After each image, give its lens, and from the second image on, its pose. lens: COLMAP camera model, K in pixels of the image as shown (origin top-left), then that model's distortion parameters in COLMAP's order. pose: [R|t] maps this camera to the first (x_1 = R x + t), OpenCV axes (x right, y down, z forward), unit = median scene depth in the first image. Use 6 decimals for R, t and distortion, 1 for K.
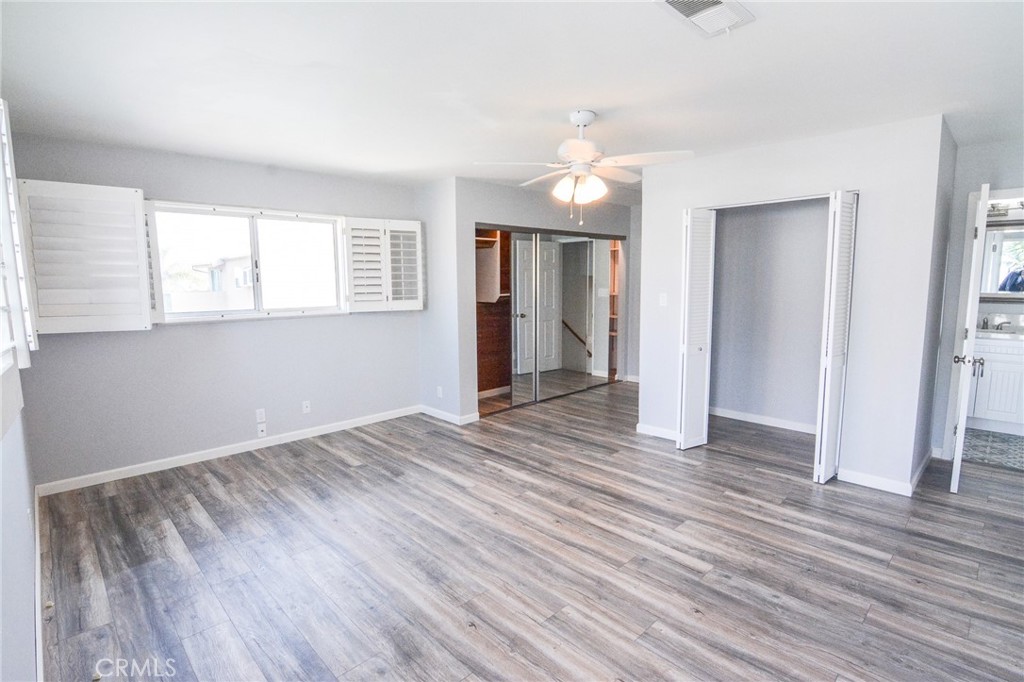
lens RADIAL K [[494.1, 0, 506.5], [0, 494.1, 342.8], [0, 0, 1]] dist [-0.005250, -0.011337]
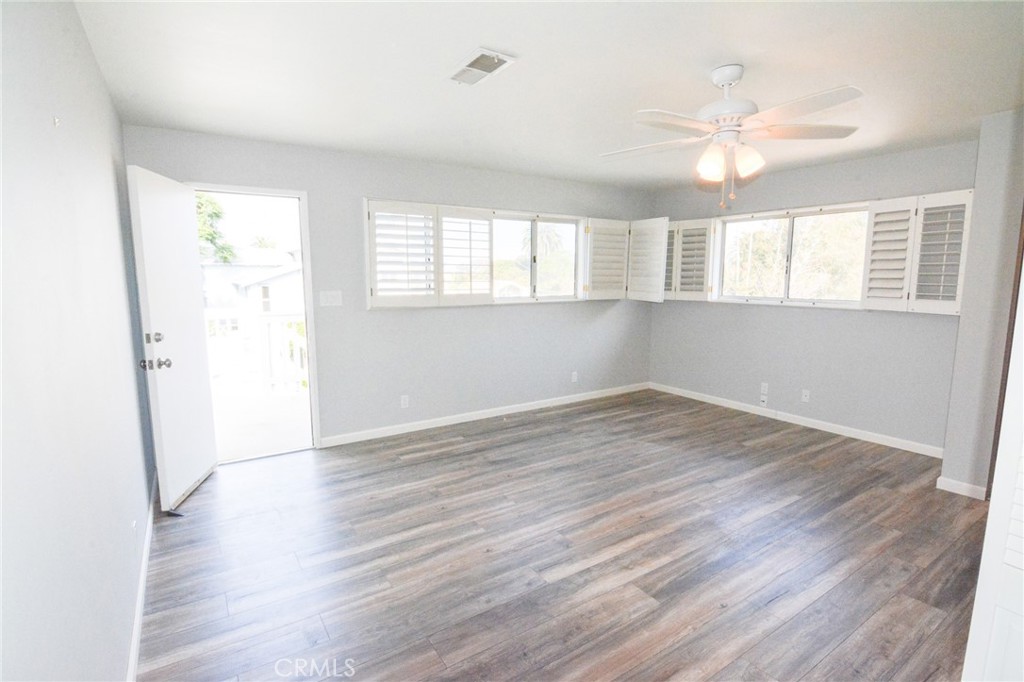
lens RADIAL K [[494.1, 0, 506.5], [0, 494.1, 342.8], [0, 0, 1]] dist [-0.005250, -0.011337]
pose [[-0.190738, 0.139099, -0.971736, 0.818837], [-0.121852, 0.978899, 0.164042, -0.083657], [0.974049, 0.149697, -0.169764, 0.650606]]
